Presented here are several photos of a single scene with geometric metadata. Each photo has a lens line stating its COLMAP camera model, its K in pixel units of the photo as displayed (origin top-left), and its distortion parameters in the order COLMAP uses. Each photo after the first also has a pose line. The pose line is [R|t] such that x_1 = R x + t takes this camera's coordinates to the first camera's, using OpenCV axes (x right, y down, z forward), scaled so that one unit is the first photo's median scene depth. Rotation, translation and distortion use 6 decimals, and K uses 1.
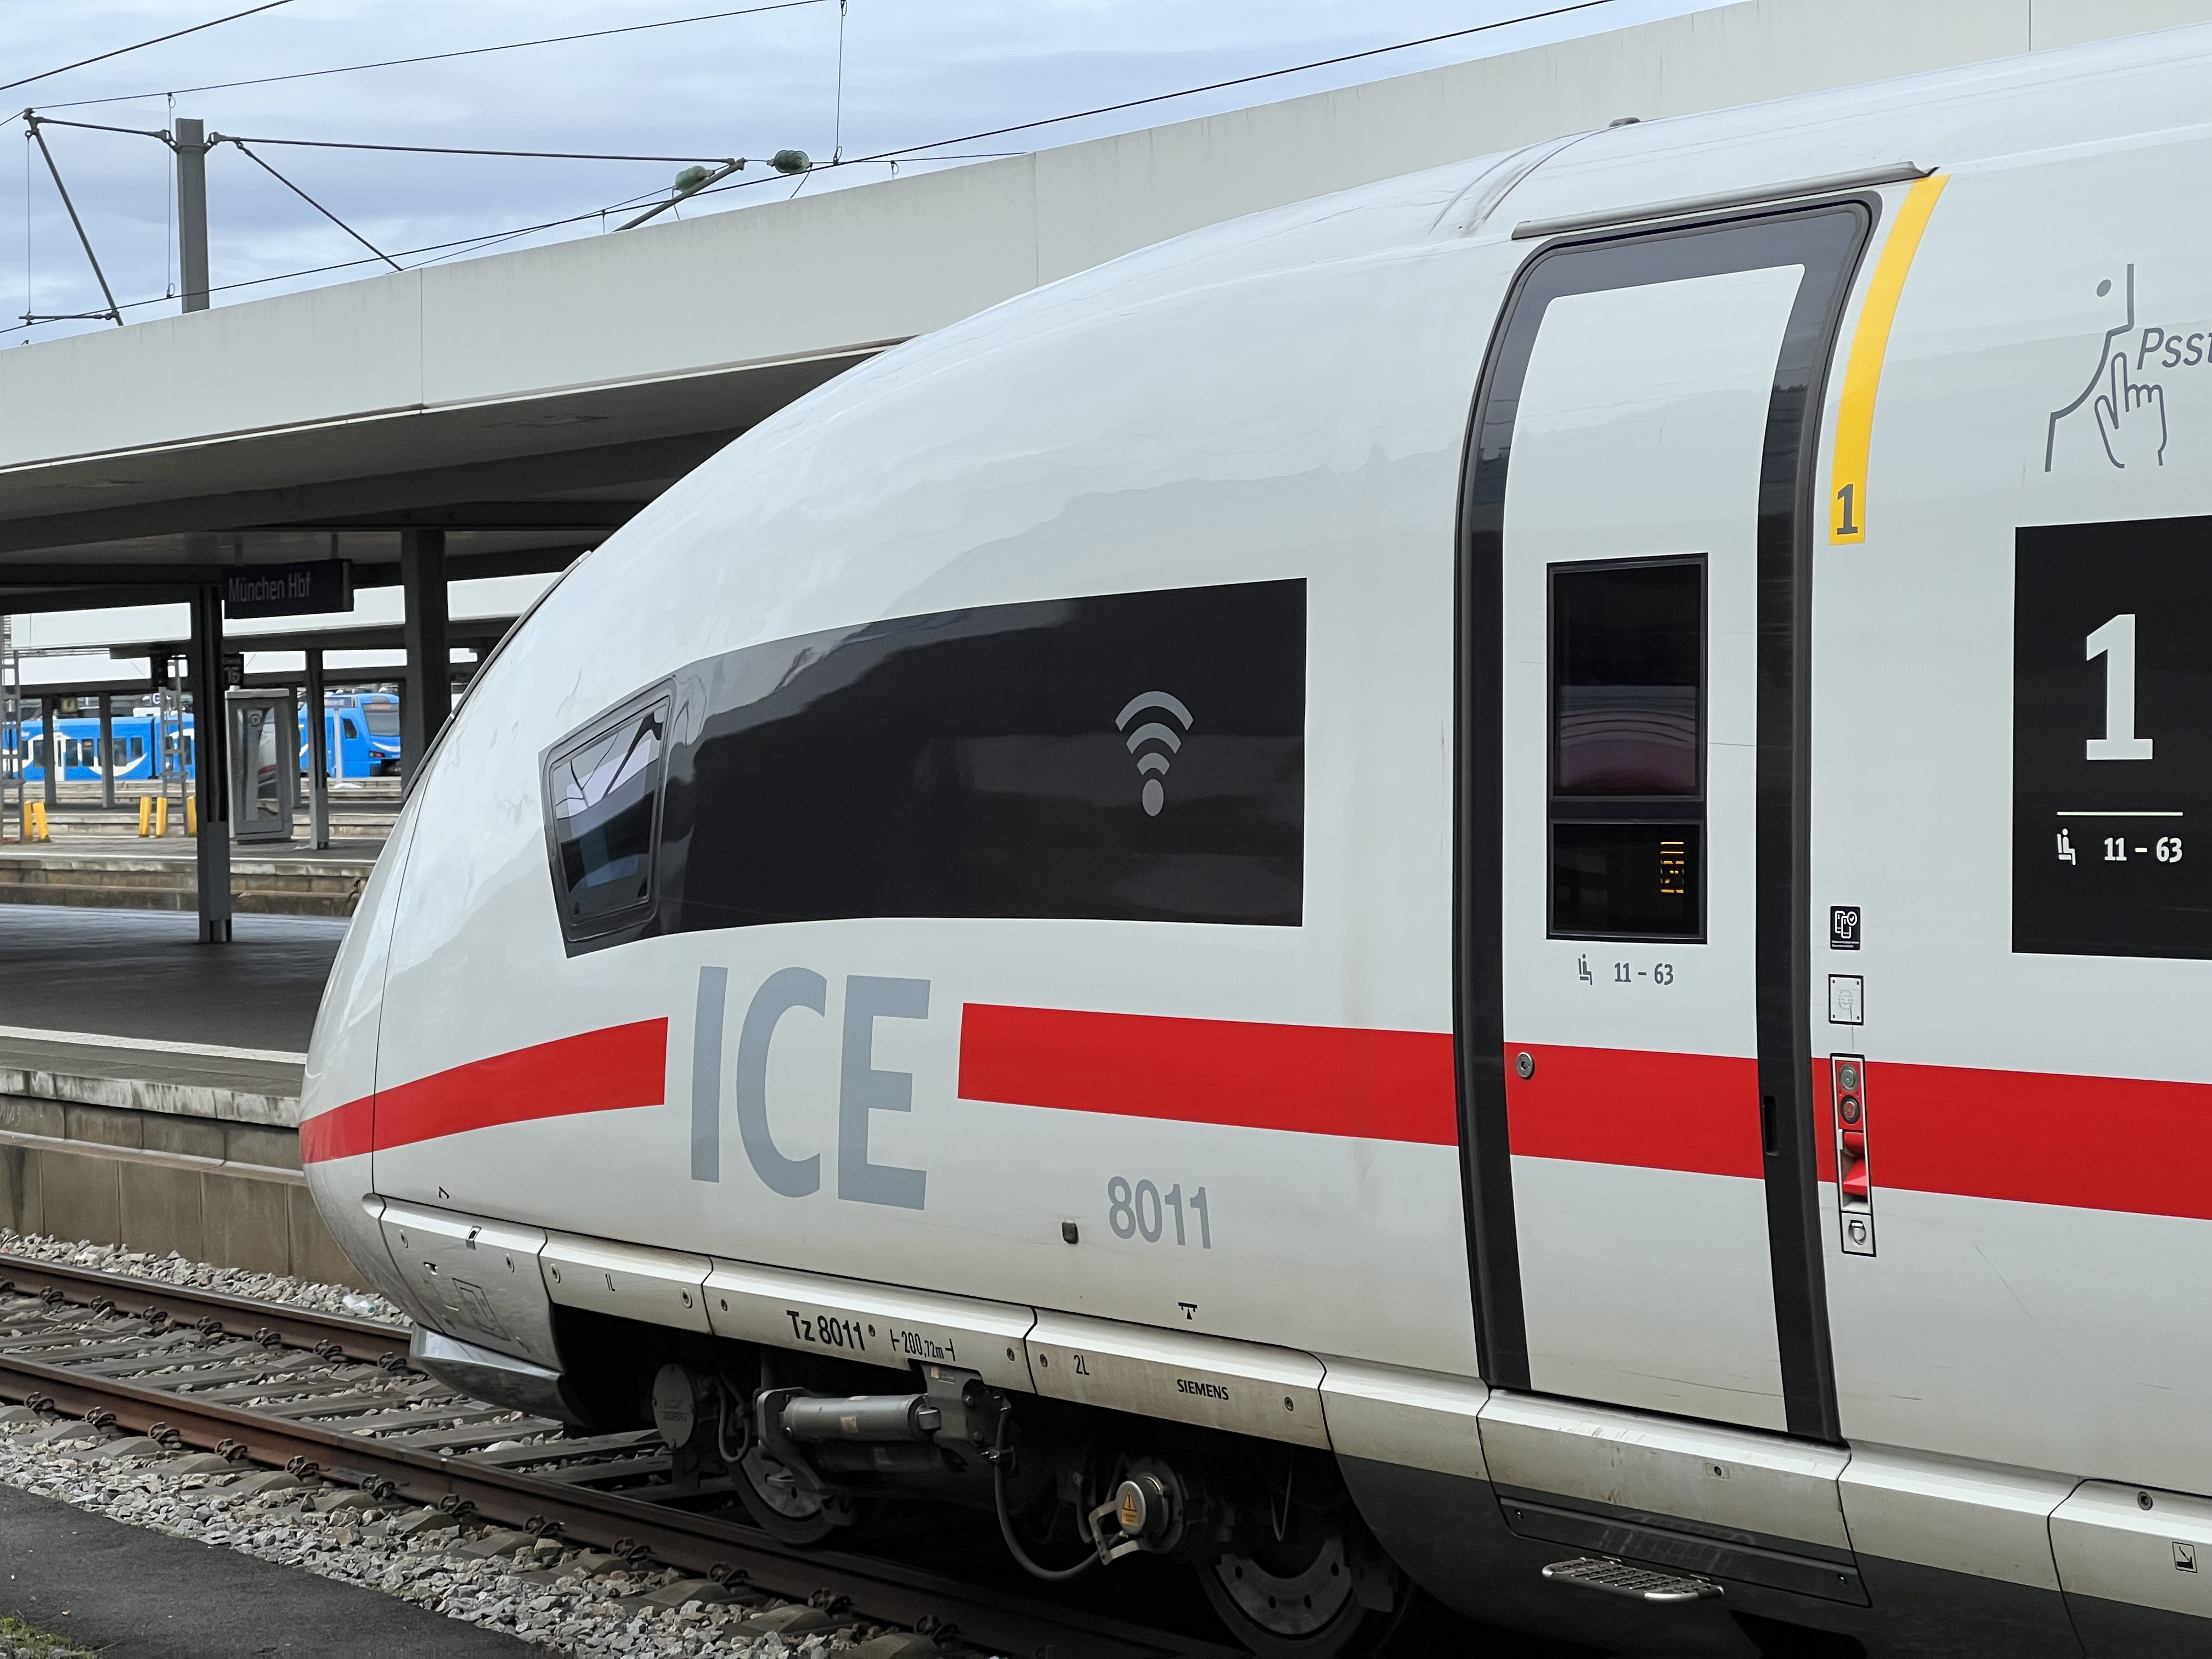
lens RADIAL K [[6195.7, 0, 1107.0], [0, 6195.7, 724.8], [0, 0, 1]] dist [-0.064426, 9.372788]
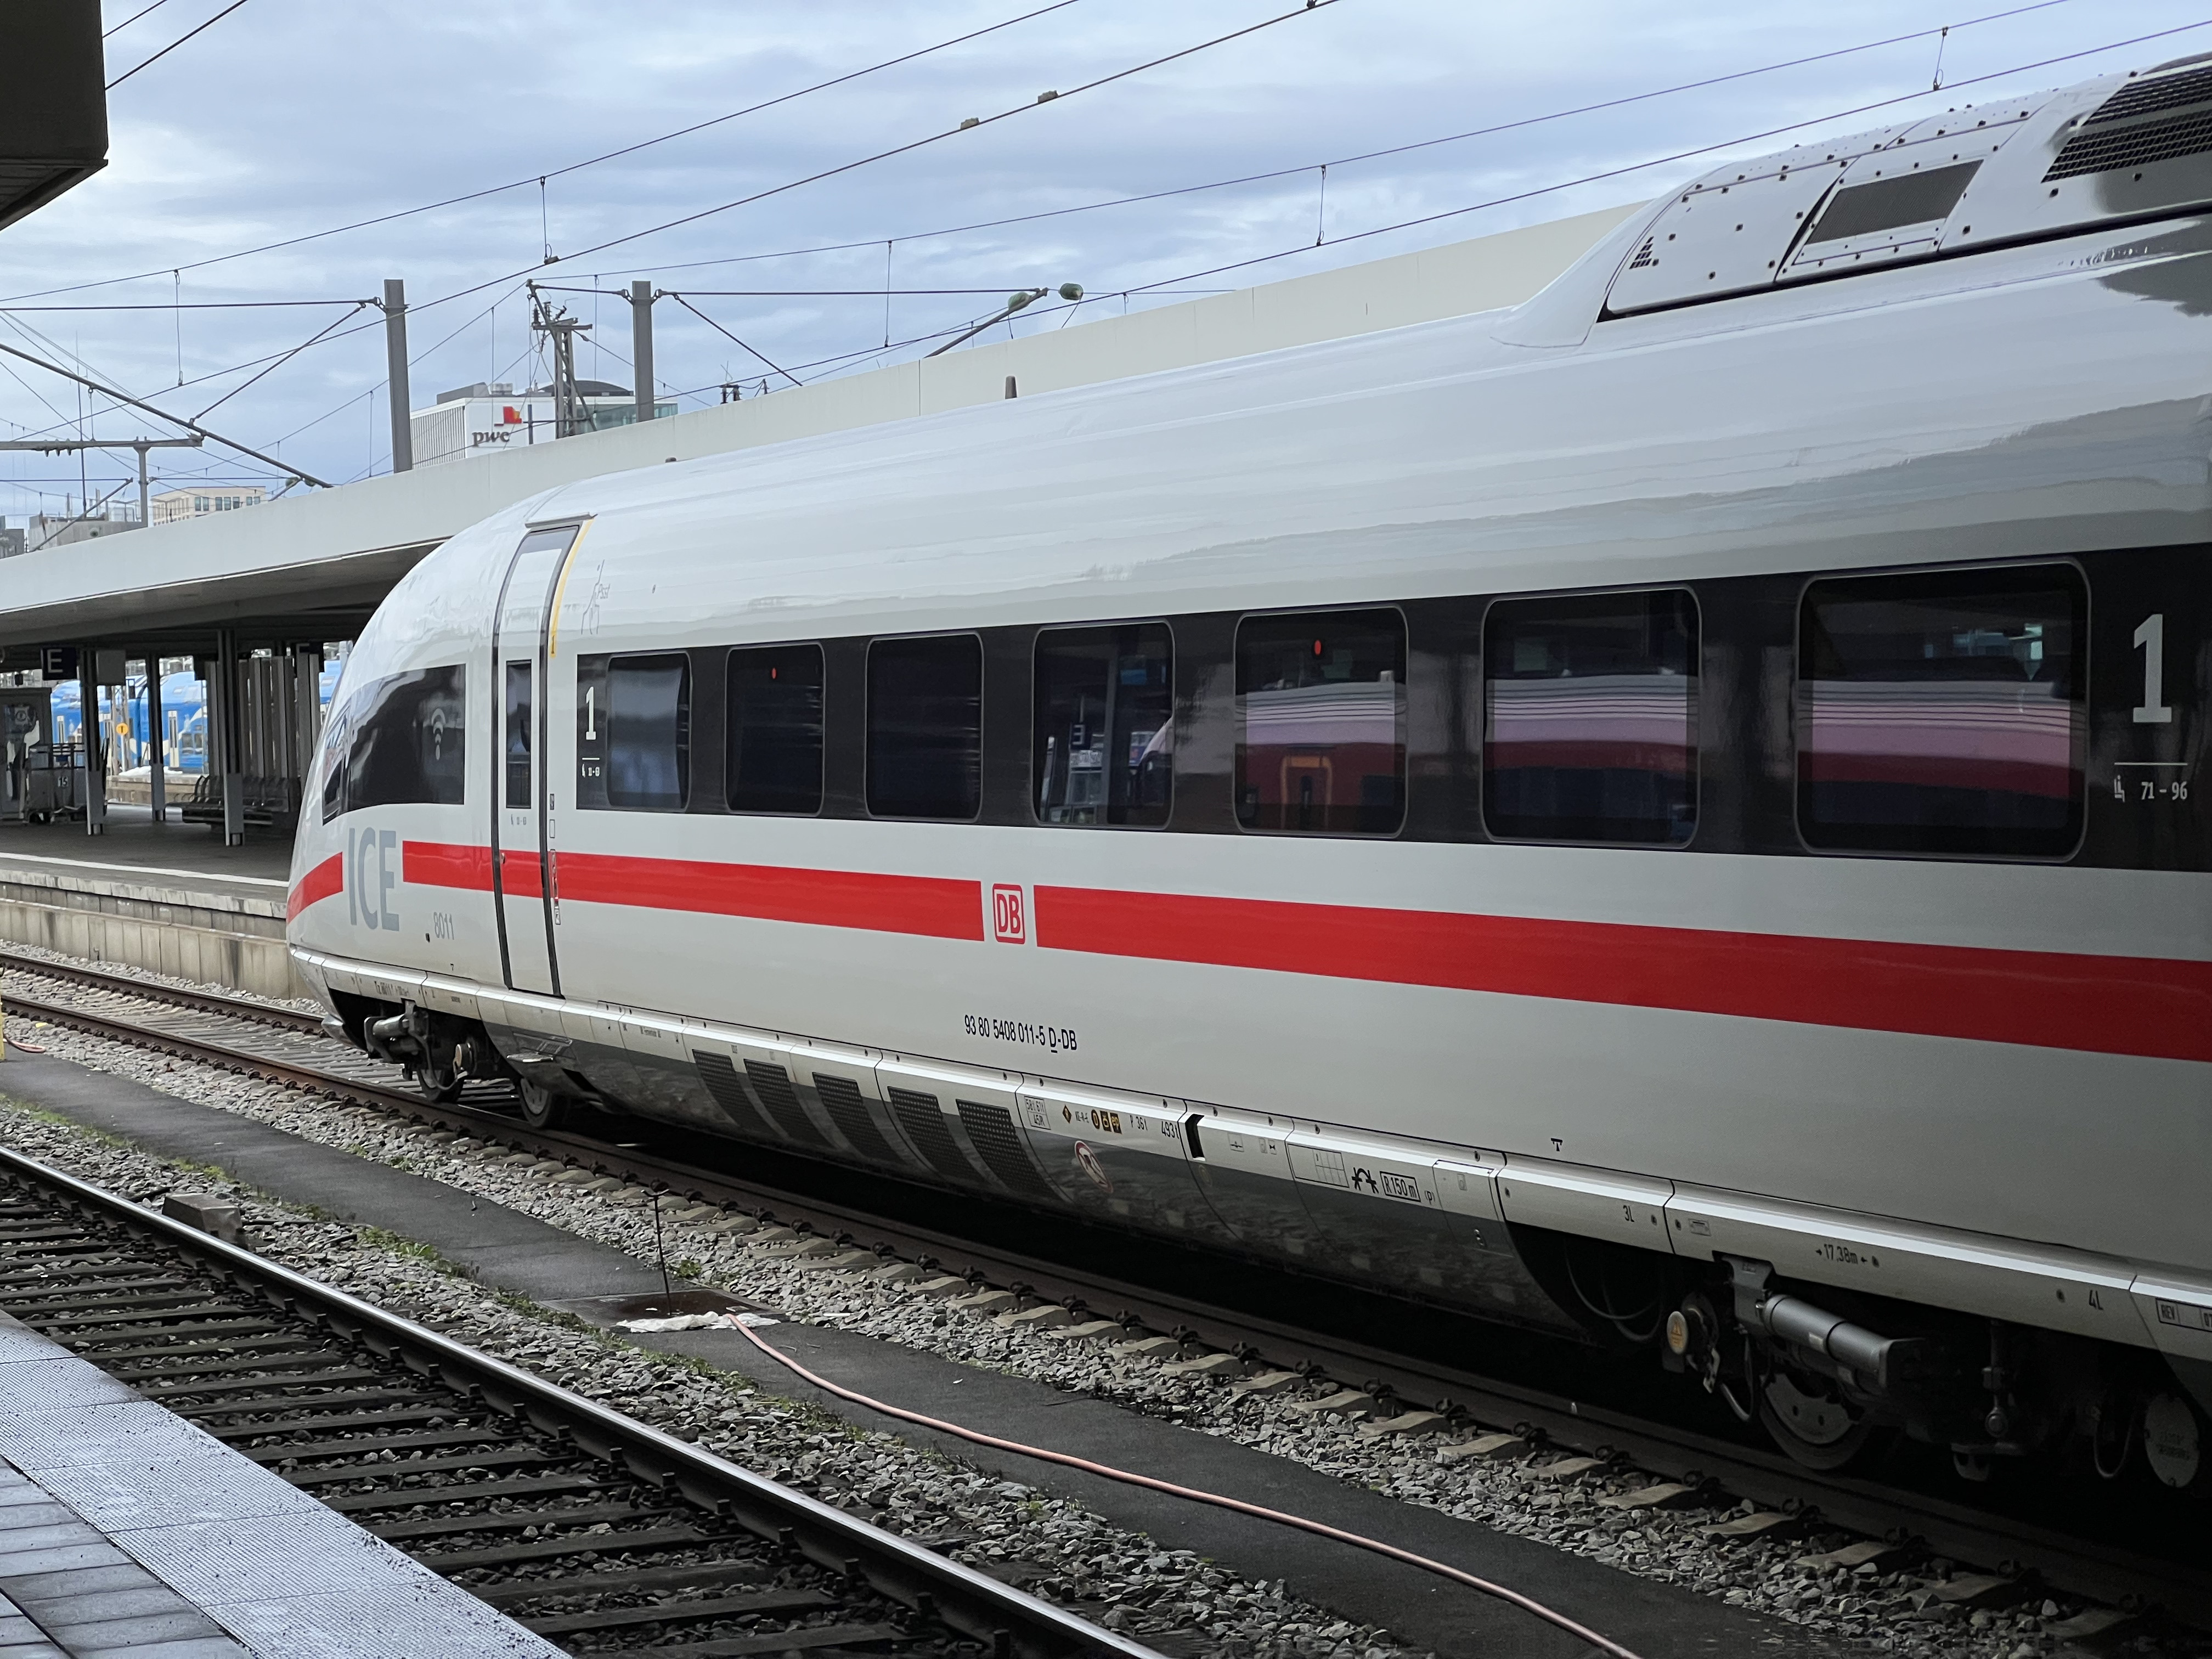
lens RADIAL K [[5318.1, 0, 1106.0], [0, 5318.1, 829.5], [0, 0, 1]] dist [-0.005070, 0.800383]
pose [[0.992188, 0.005970, -0.124612, 0.422481], [-0.002543, 0.999615, 0.027639, -0.012743], [0.124729, -0.027106, 0.991821, -0.813898]]
